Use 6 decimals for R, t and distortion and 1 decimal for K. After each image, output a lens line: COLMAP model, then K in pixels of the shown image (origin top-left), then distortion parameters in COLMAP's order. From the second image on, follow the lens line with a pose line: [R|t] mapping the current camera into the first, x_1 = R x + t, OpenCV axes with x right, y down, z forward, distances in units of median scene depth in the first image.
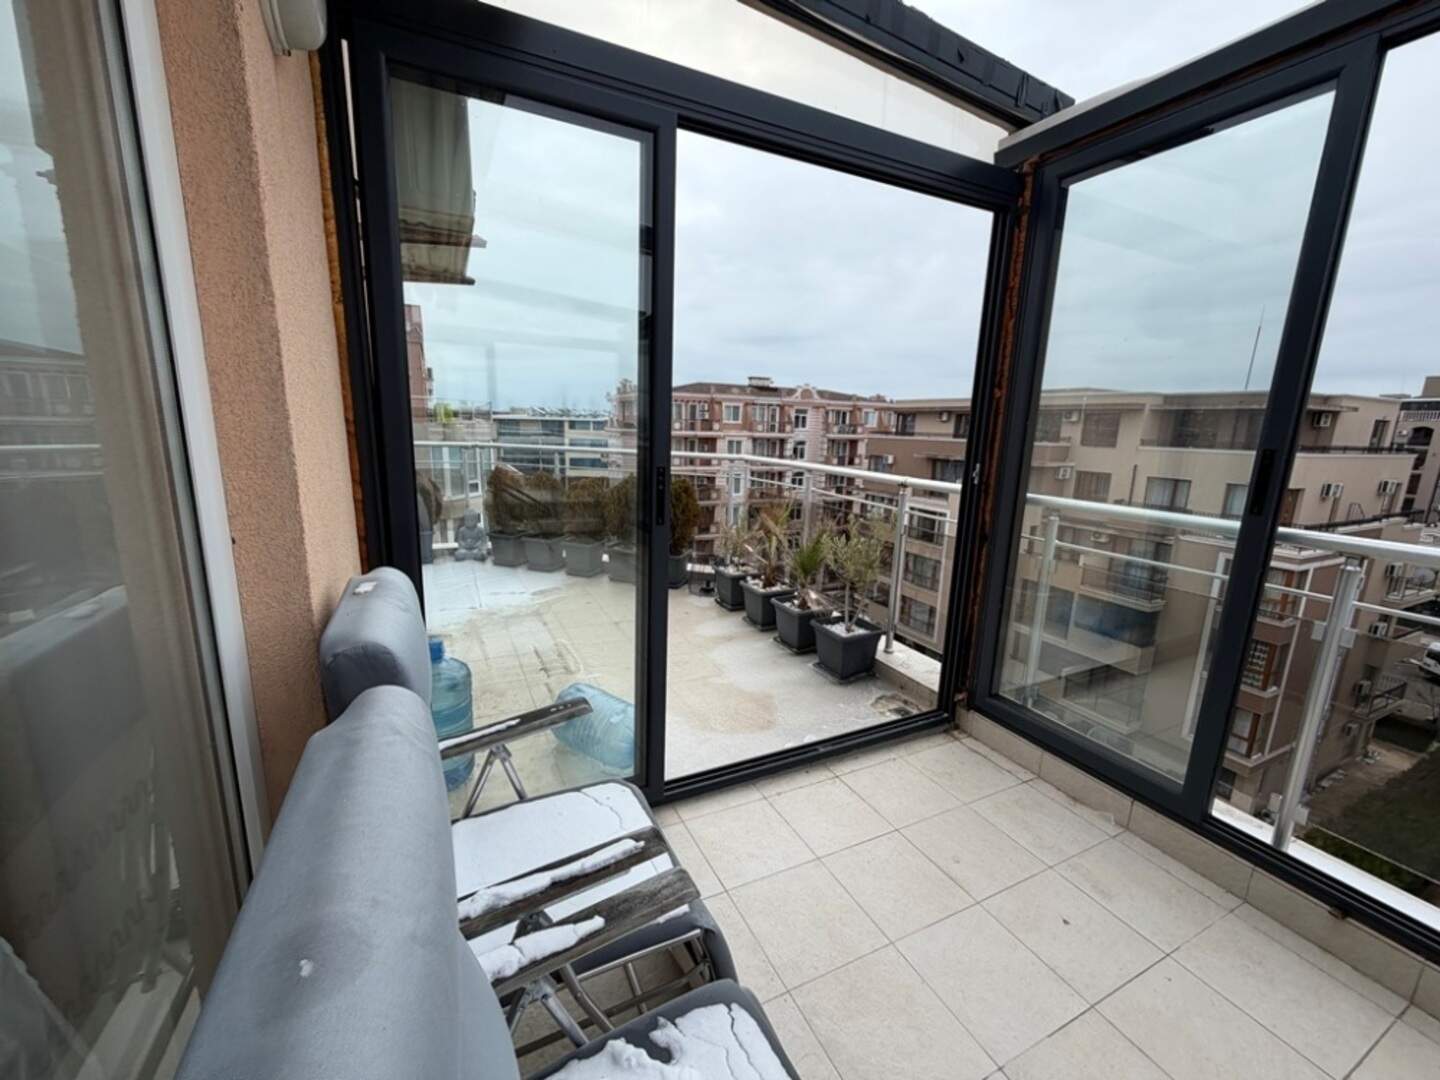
lens RADIAL K [[571.9, 0, 715.3], [0, 571.9, 538.3], [0, 0, 1]] dist [0.000114, -0.000075]
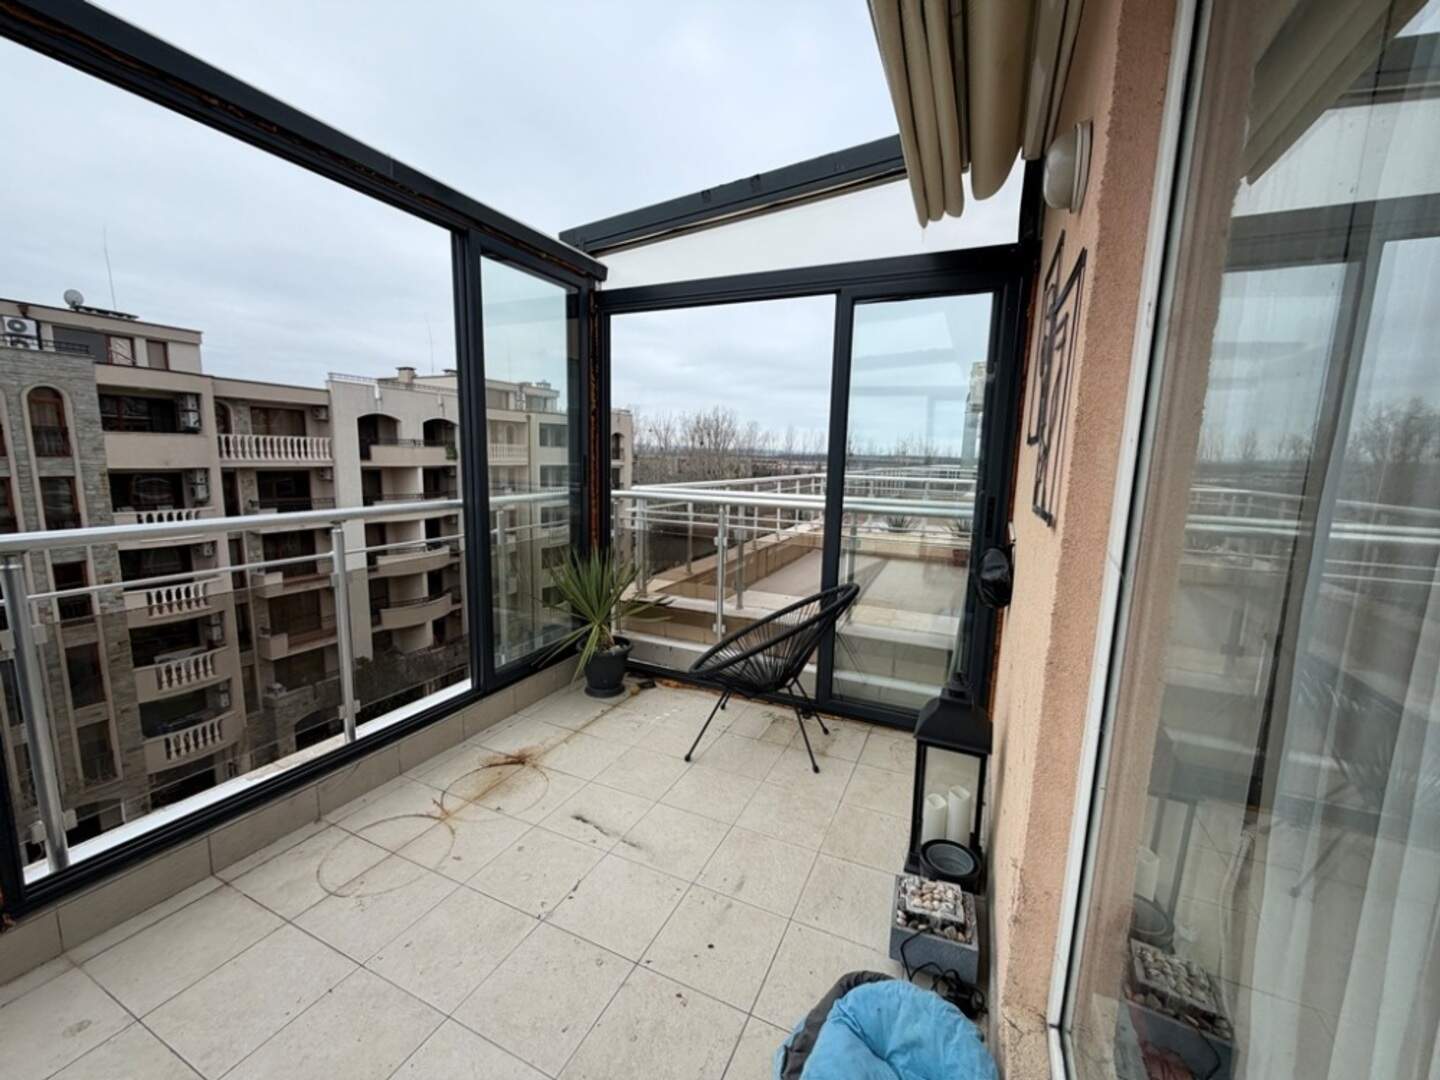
lens RADIAL K [[571.9, 0, 715.3], [0, 571.9, 538.3], [0, 0, 1]] dist [0.000114, -0.000075]
pose [[-0.632019, -0.160028, 0.758250, -0.586542], [0.115451, 0.948084, 0.296324, -0.251471], [-0.766304, 0.274823, -0.580732, 1.153204]]
